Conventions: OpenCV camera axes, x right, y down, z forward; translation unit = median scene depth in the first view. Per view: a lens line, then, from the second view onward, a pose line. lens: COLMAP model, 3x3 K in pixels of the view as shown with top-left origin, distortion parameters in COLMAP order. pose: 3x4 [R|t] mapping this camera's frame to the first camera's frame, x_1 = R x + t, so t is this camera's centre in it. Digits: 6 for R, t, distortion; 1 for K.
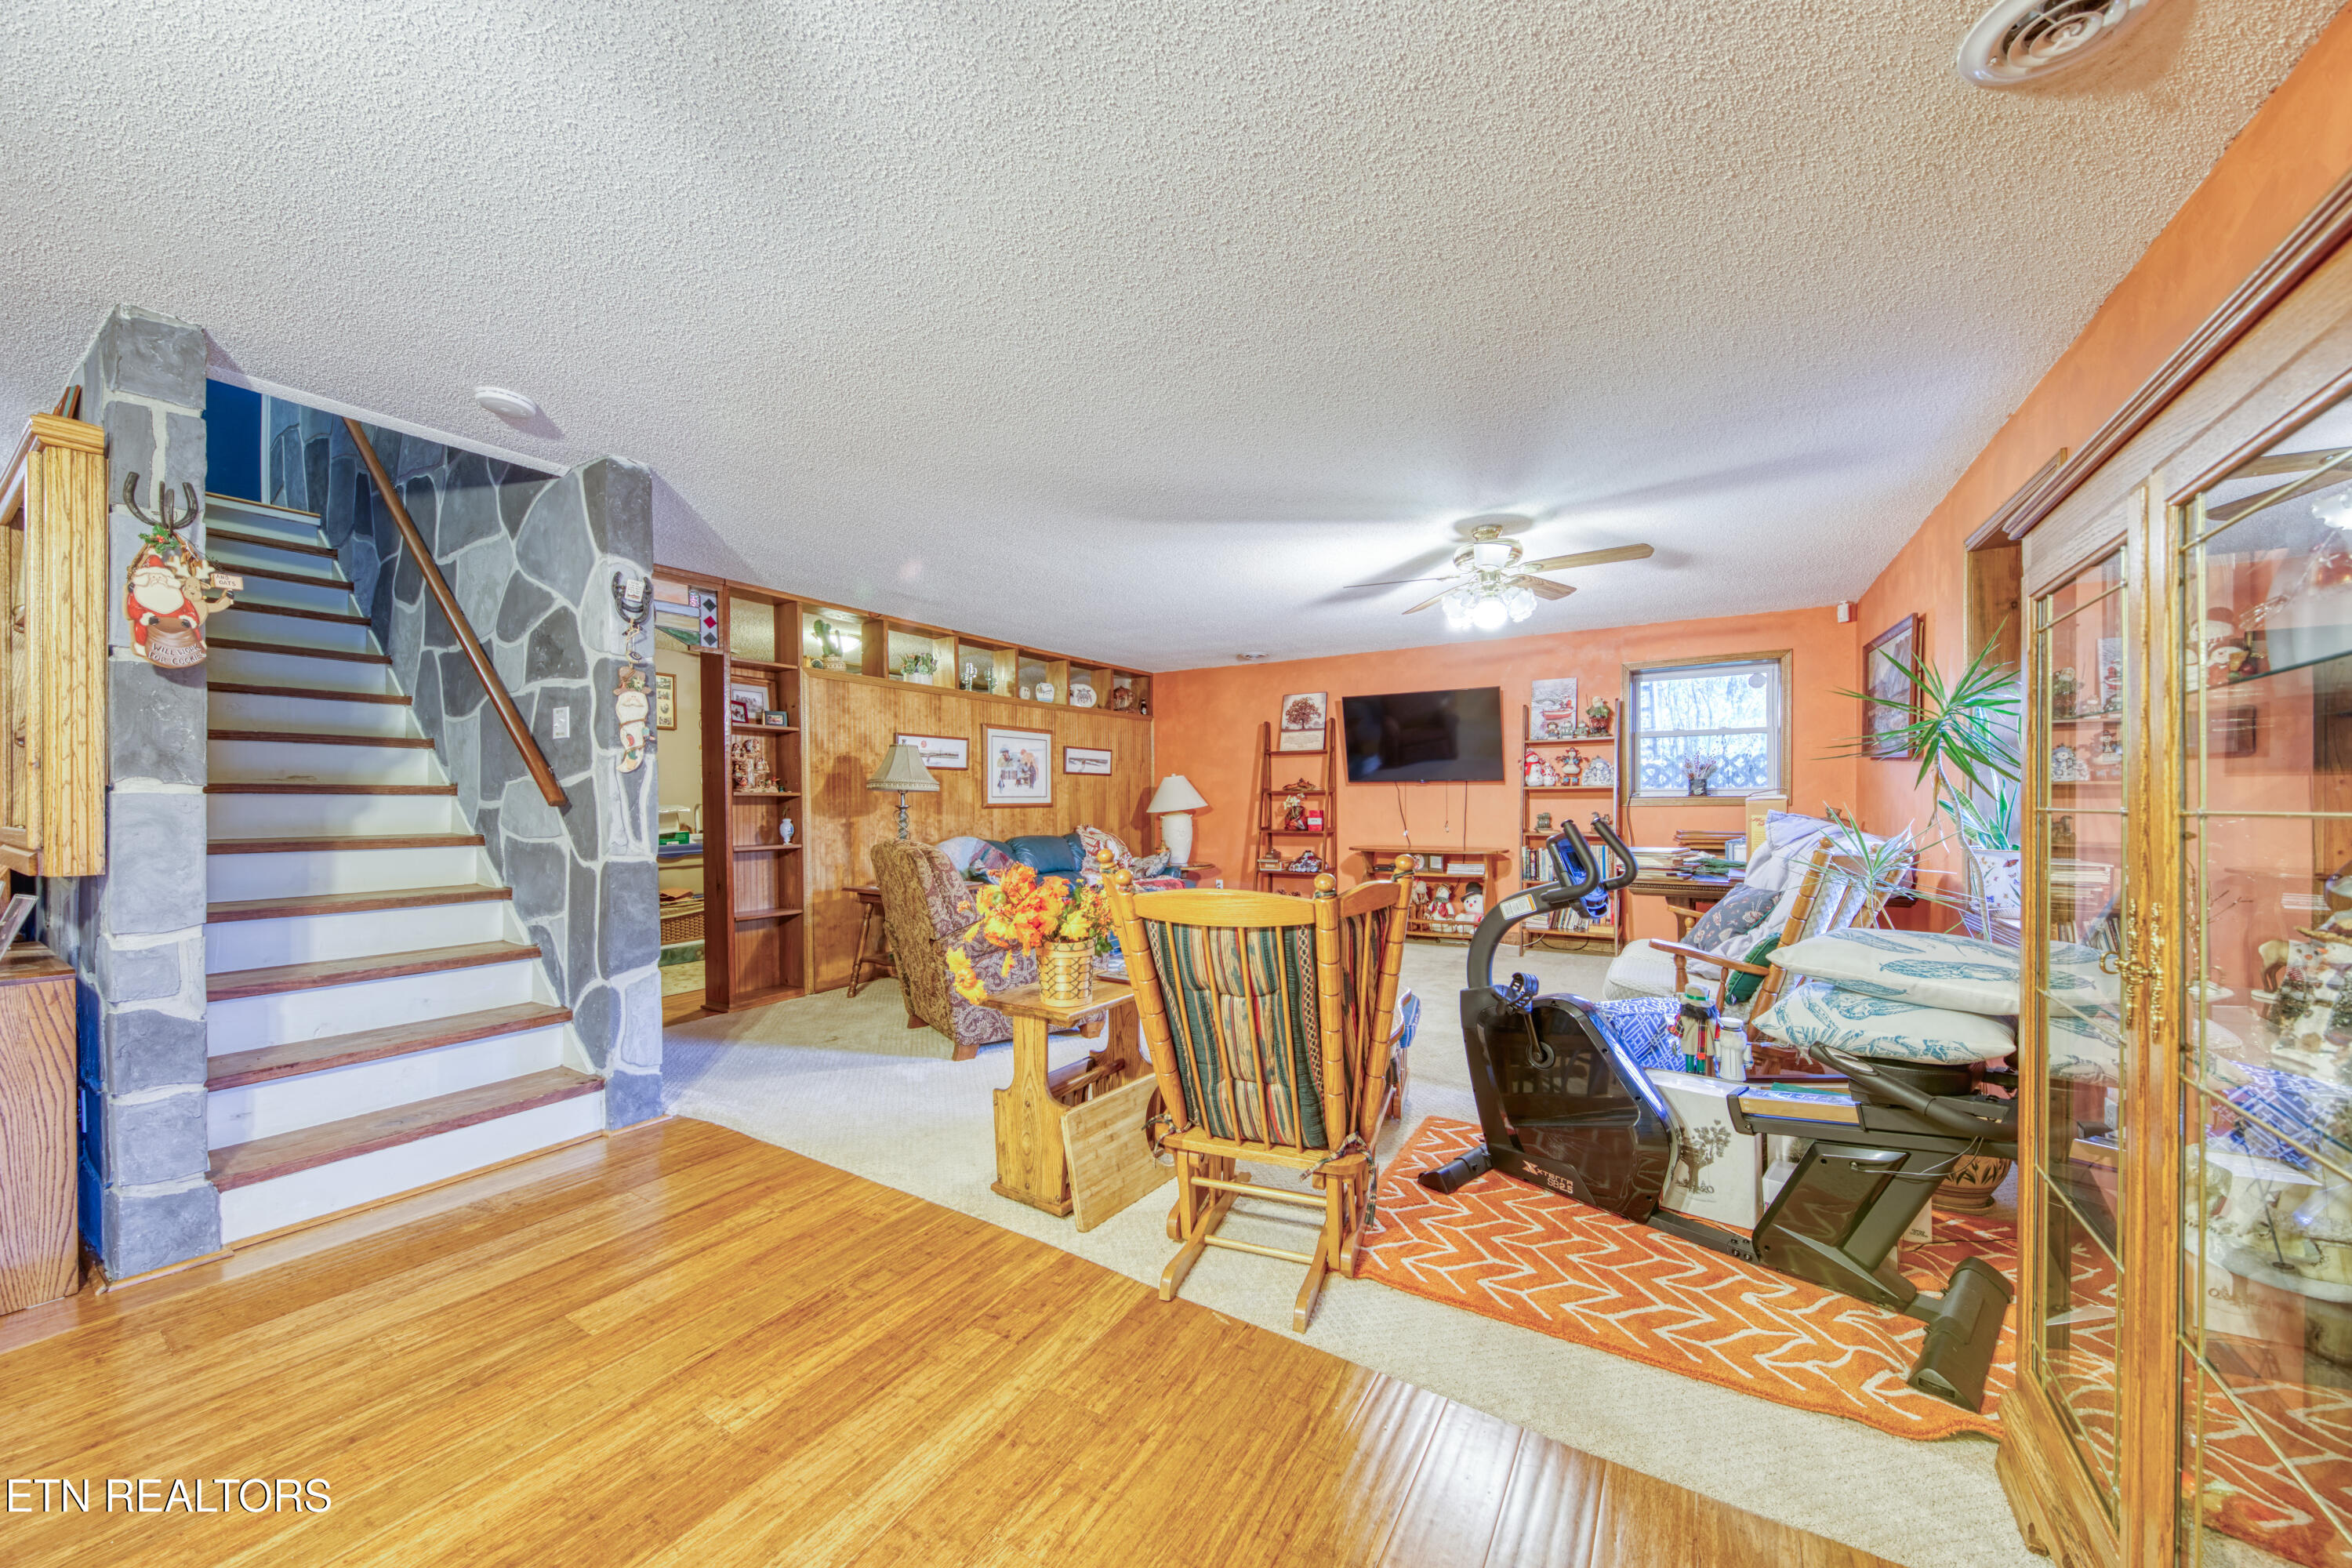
lens RADIAL K [[838.8, 0, 1176.0], [0, 838.8, 784.0], [0, 0, 1]] dist [-0.000134, -0.000030]
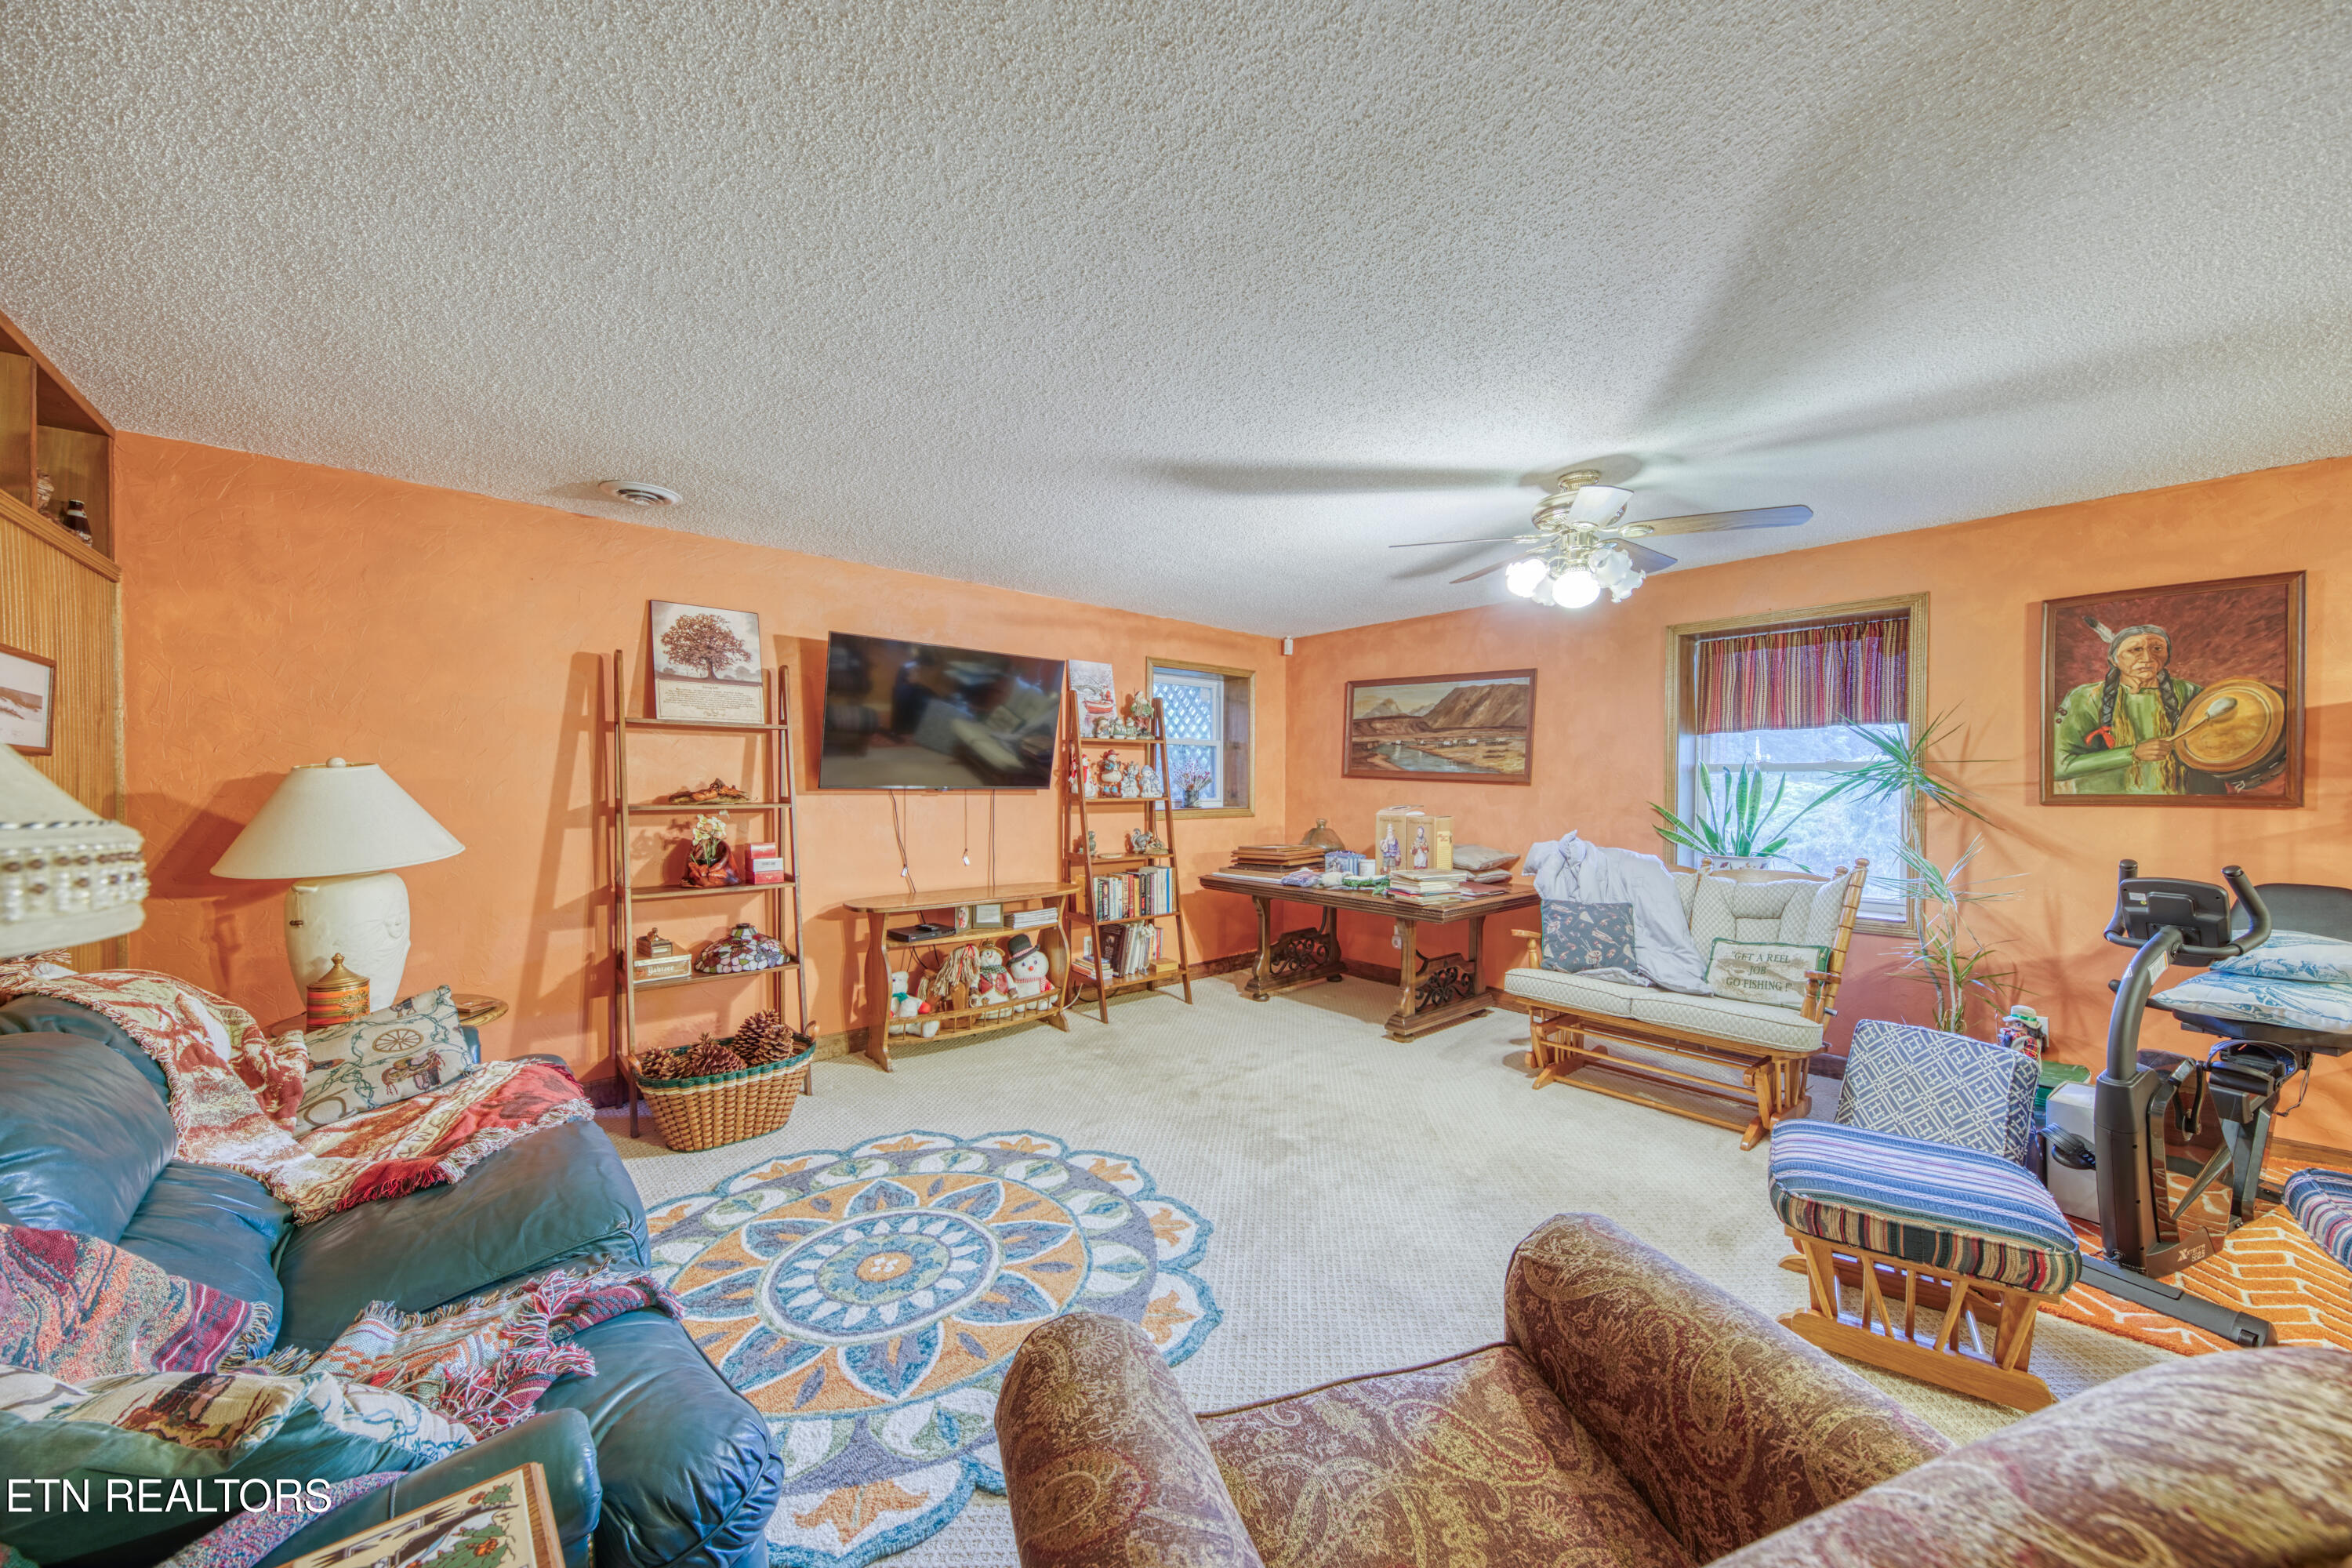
lens RADIAL K [[838.8, 0, 1176.0], [0, 838.8, 784.0], [0, 0, 1]] dist [-0.000134, -0.000030]
pose [[0.267777, 0.010758, 0.963421, -0.249476], [-0.016722, 0.999839, -0.006517, -0.005174], [-0.963336, -0.014365, 0.267914, 0.608745]]
